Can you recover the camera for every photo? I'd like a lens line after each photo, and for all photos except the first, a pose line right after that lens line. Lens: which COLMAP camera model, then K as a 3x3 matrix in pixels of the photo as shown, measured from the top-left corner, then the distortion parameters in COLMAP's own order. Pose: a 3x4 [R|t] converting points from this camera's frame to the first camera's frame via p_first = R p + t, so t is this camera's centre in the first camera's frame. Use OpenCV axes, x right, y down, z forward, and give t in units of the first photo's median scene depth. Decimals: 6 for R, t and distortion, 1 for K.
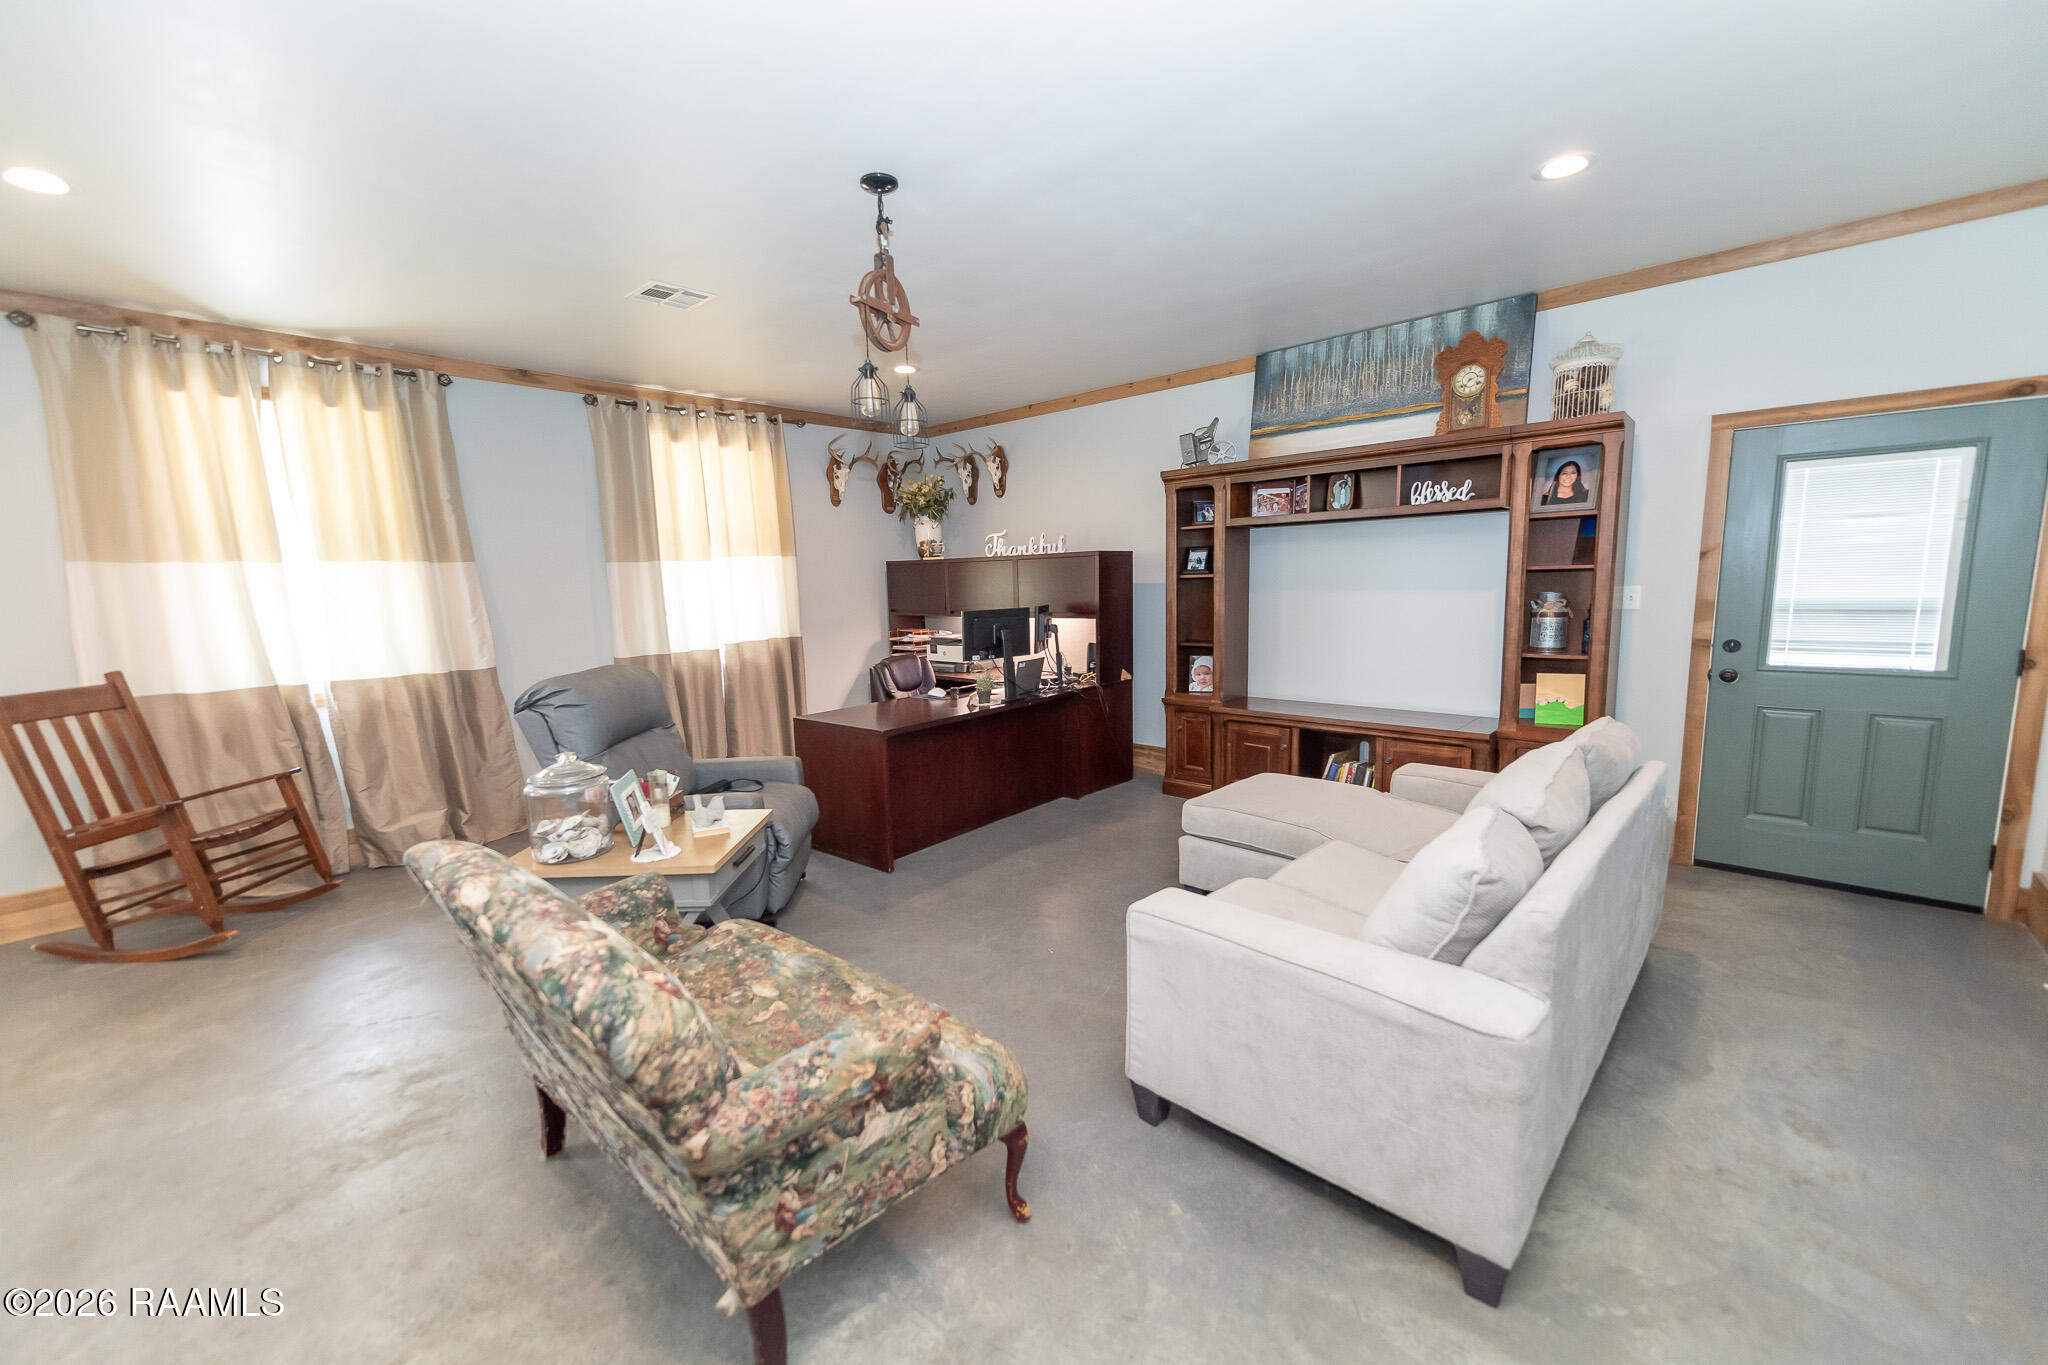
lens RADIAL K [[803.5, 0, 1024.0], [0, 803.5, 682.5], [0, 0, 1]] dist [0.010067, -0.000832]
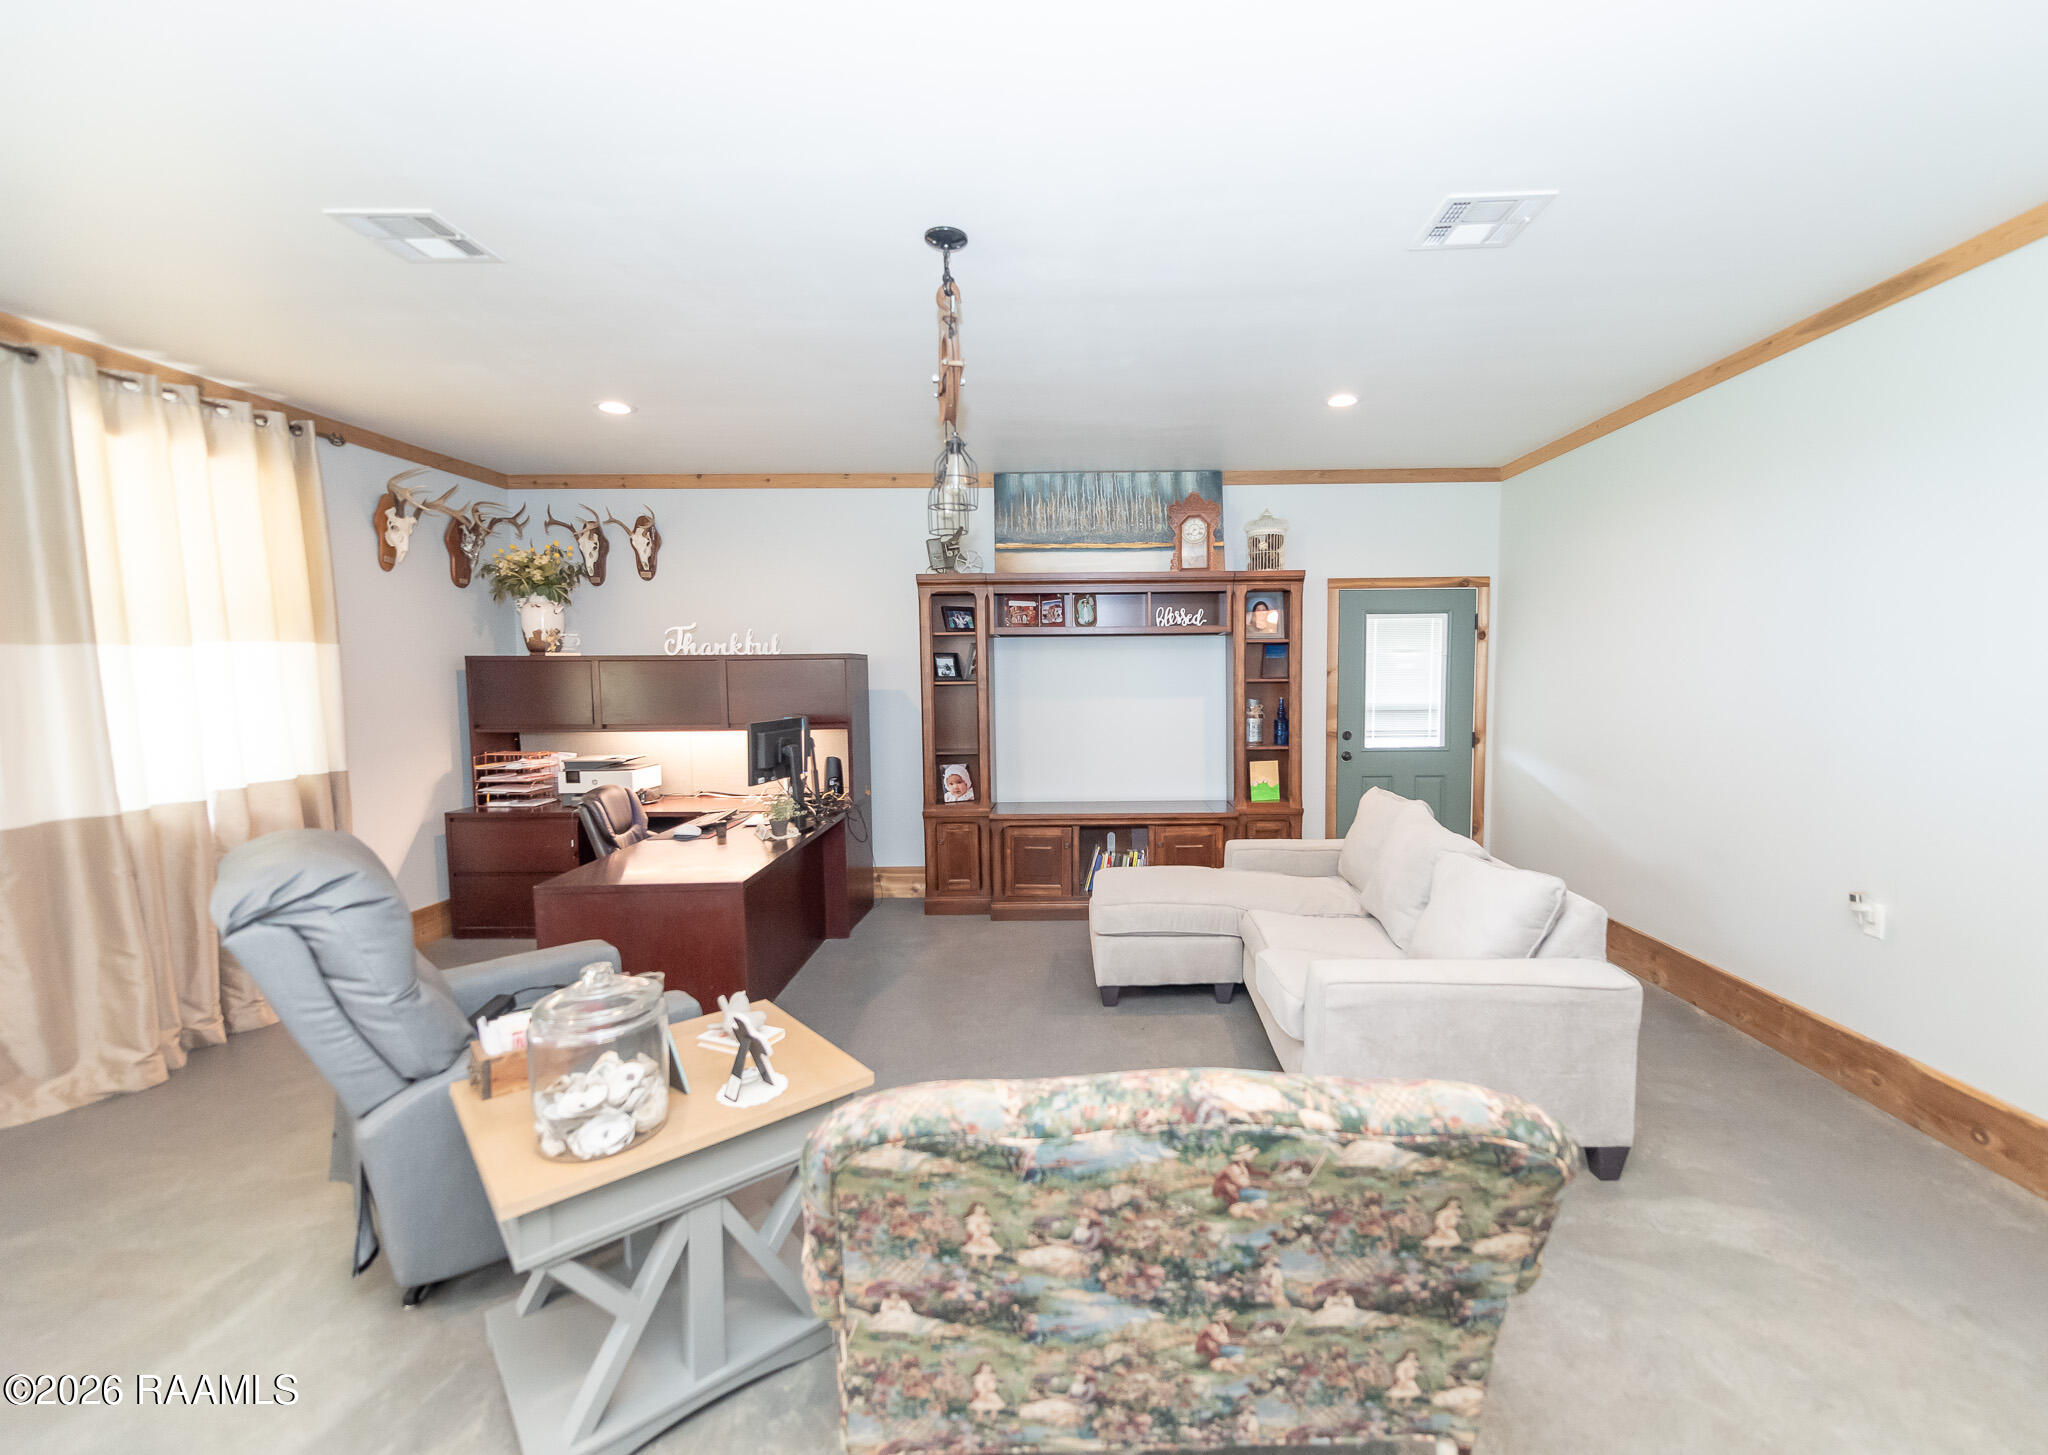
lens RADIAL K [[856.5, 0, 1082.5], [0, 856.5, 723.7], [0, 0, 1]] dist [0.021620, -0.008876]
pose [[0.737096, -0.021309, 0.675452, -0.500332], [0.077314, 0.995599, -0.052961, -0.021044], [-0.671351, 0.091259, 0.735500, 0.178046]]
